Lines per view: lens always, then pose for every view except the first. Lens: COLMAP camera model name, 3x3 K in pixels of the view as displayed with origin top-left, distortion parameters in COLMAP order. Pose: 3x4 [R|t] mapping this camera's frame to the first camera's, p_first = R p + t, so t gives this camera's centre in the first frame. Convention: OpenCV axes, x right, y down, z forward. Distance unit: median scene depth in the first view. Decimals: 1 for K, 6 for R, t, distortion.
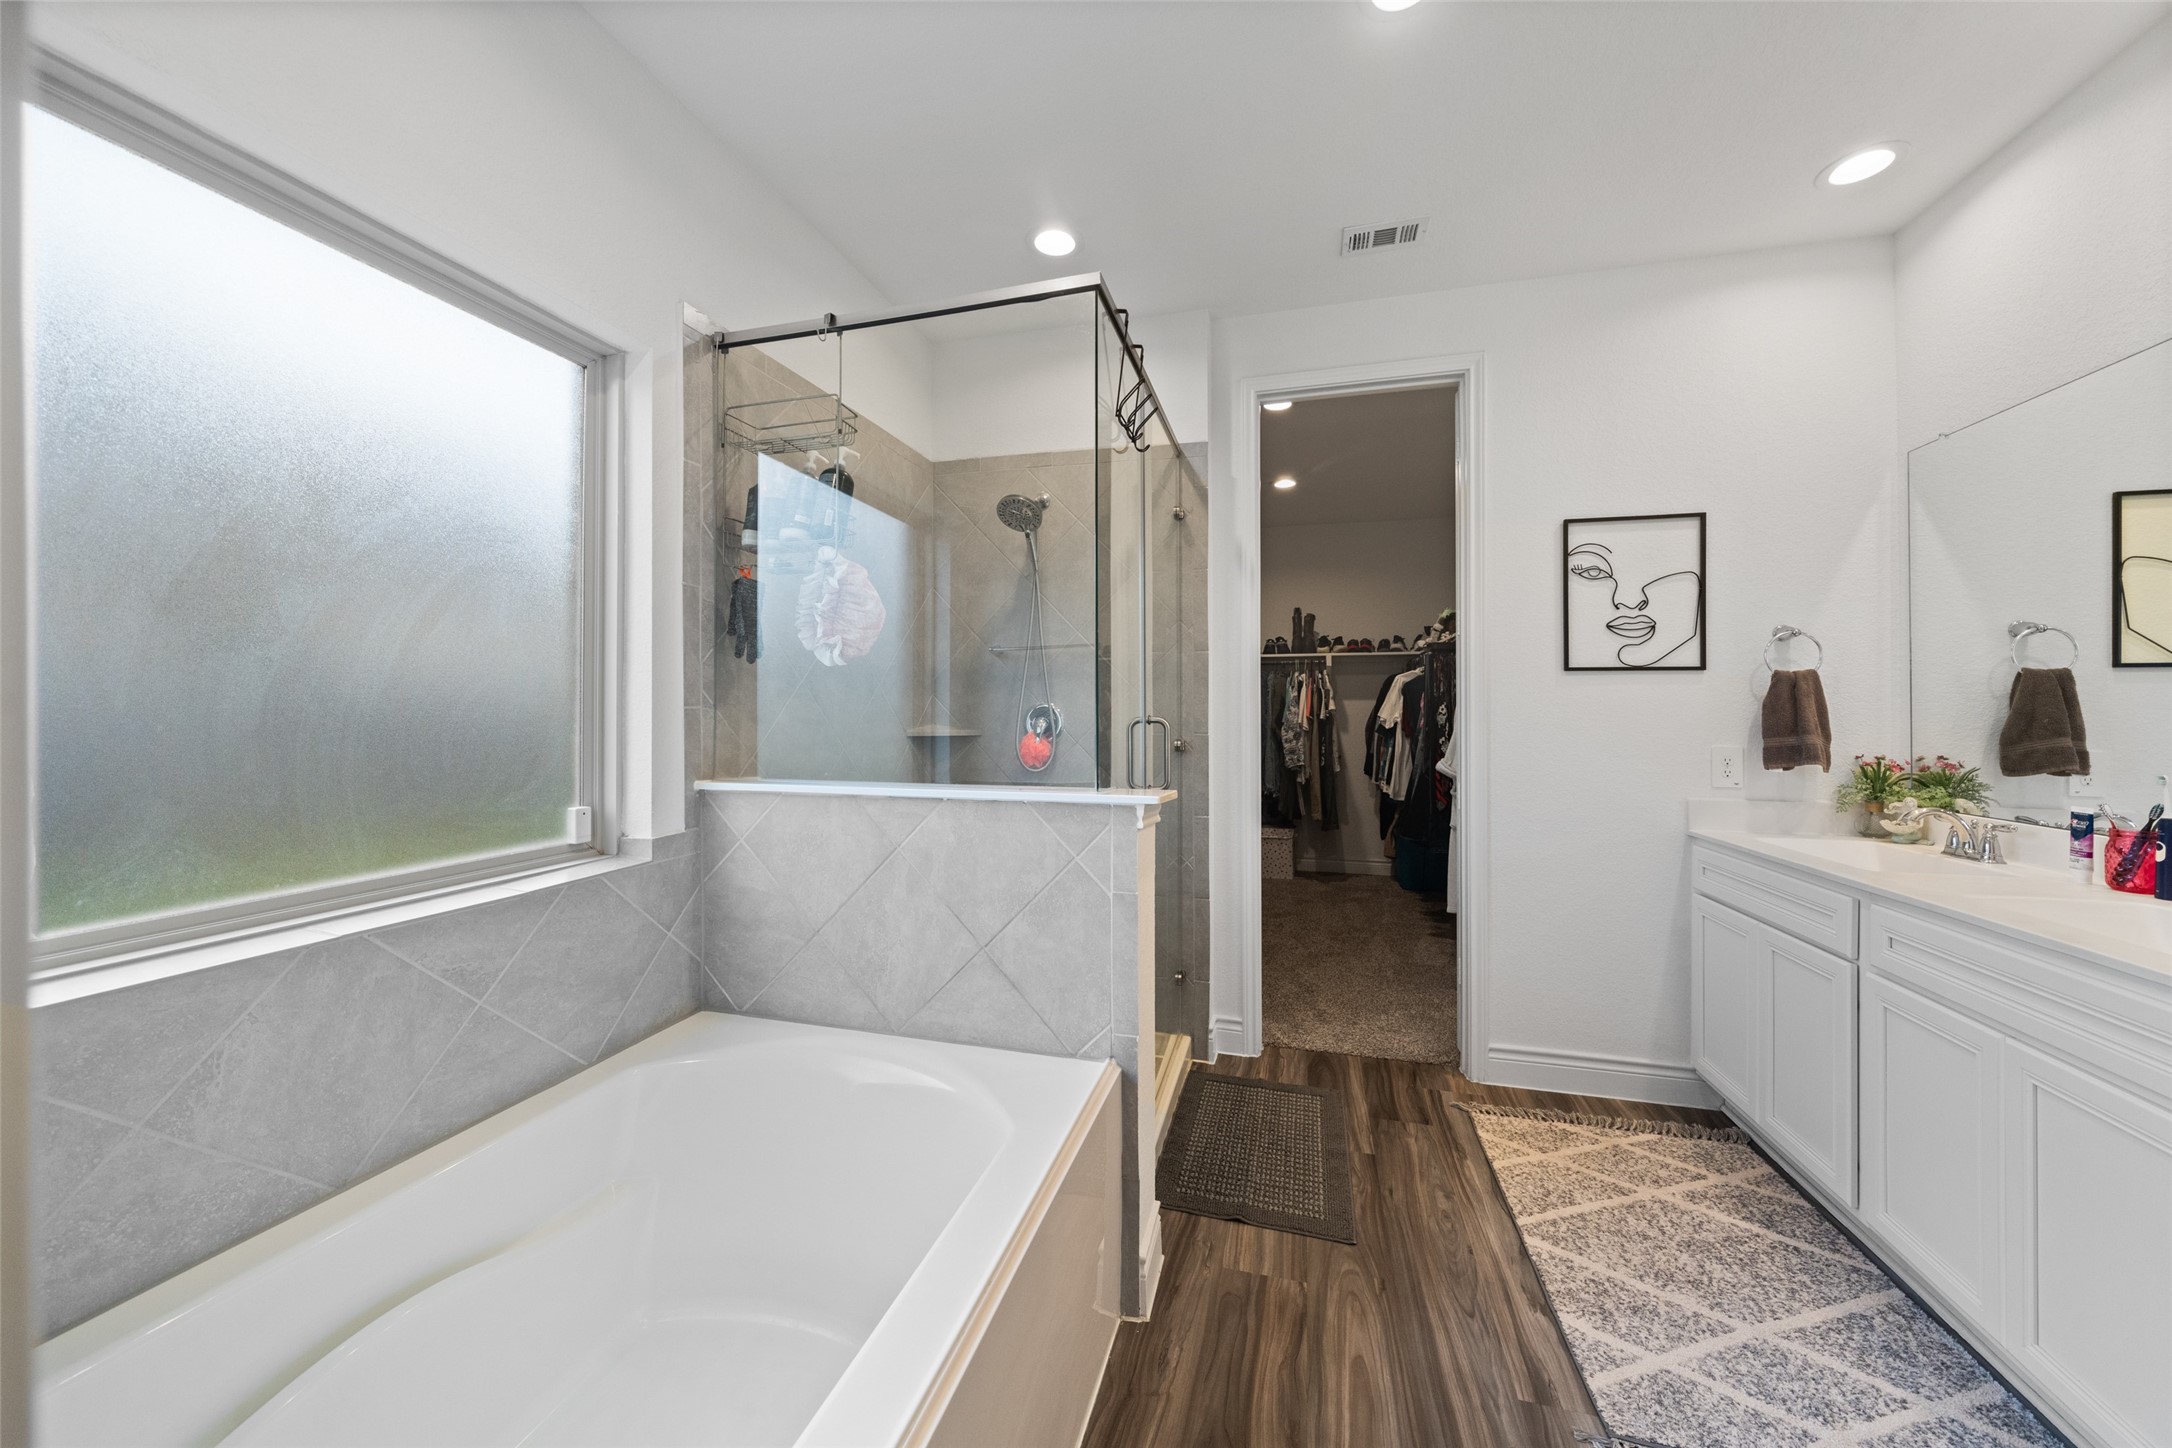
lens RADIAL K [[757.0, 0, 1093.4], [0, 757.0, 707.2], [0, 0, 1]] dist [-0.002082, -0.000052]
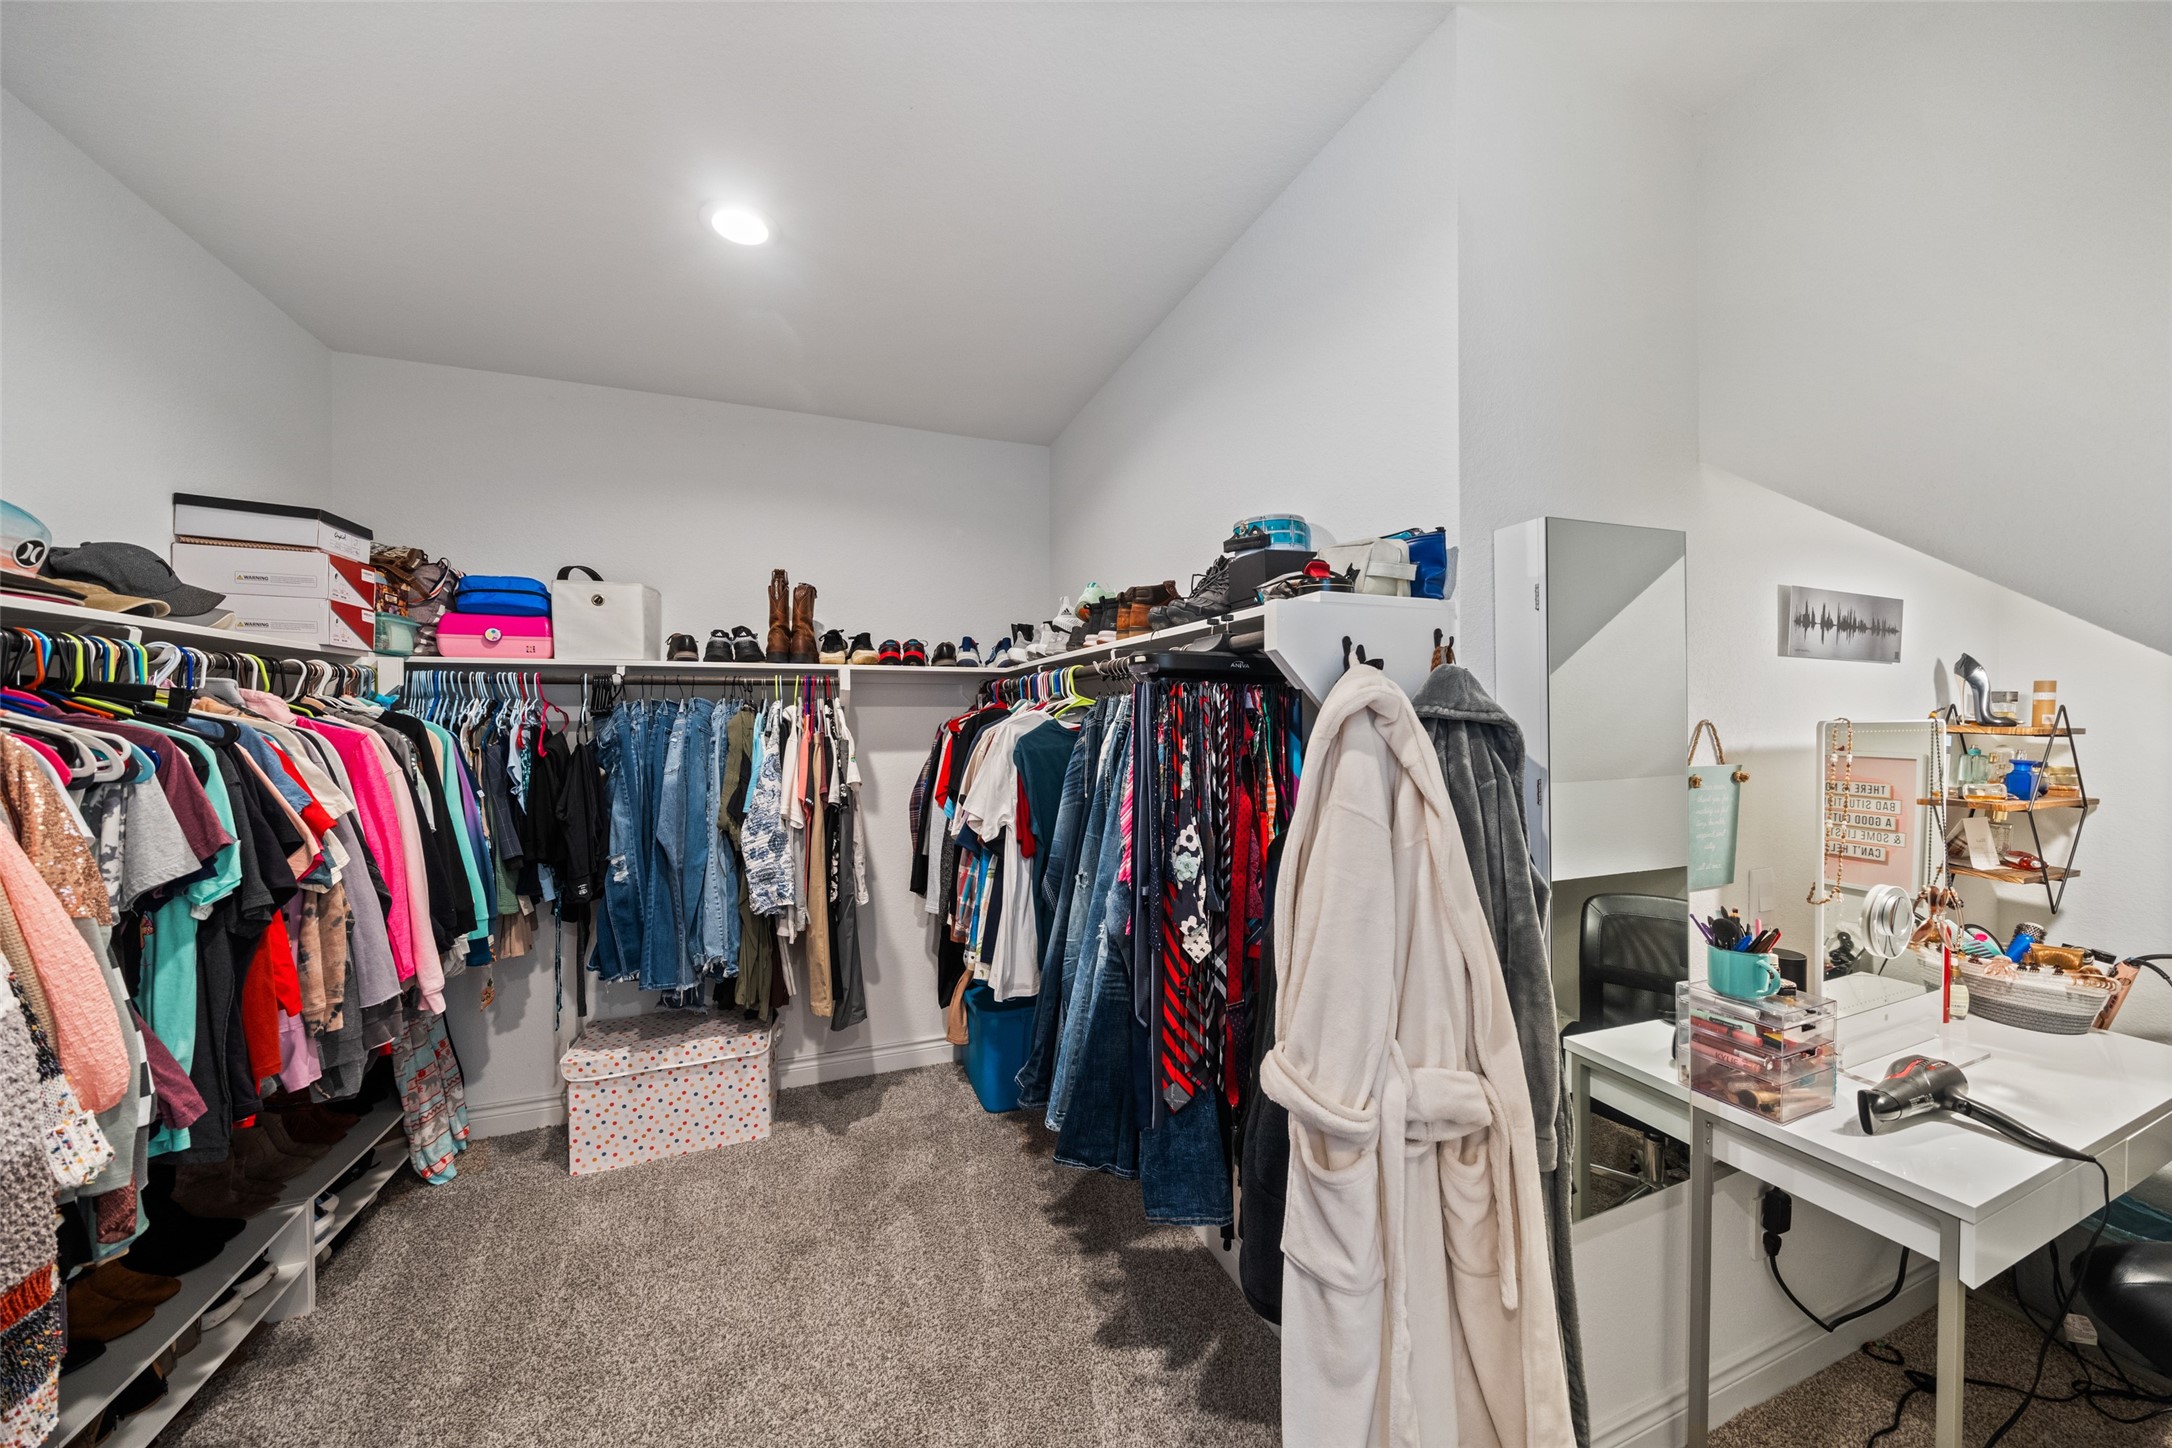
lens RADIAL K [[757.0, 0, 1097.8], [0, 757.0, 715.1], [0, 0, 1]] dist [-0.002082, -0.000052]
pose [[0.794732, -0.001879, 0.606958, 0.141855], [0.002100, 0.999998, 0.000346, -0.038345], [-0.606957, 0.000999, 0.794734, 0.505919]]
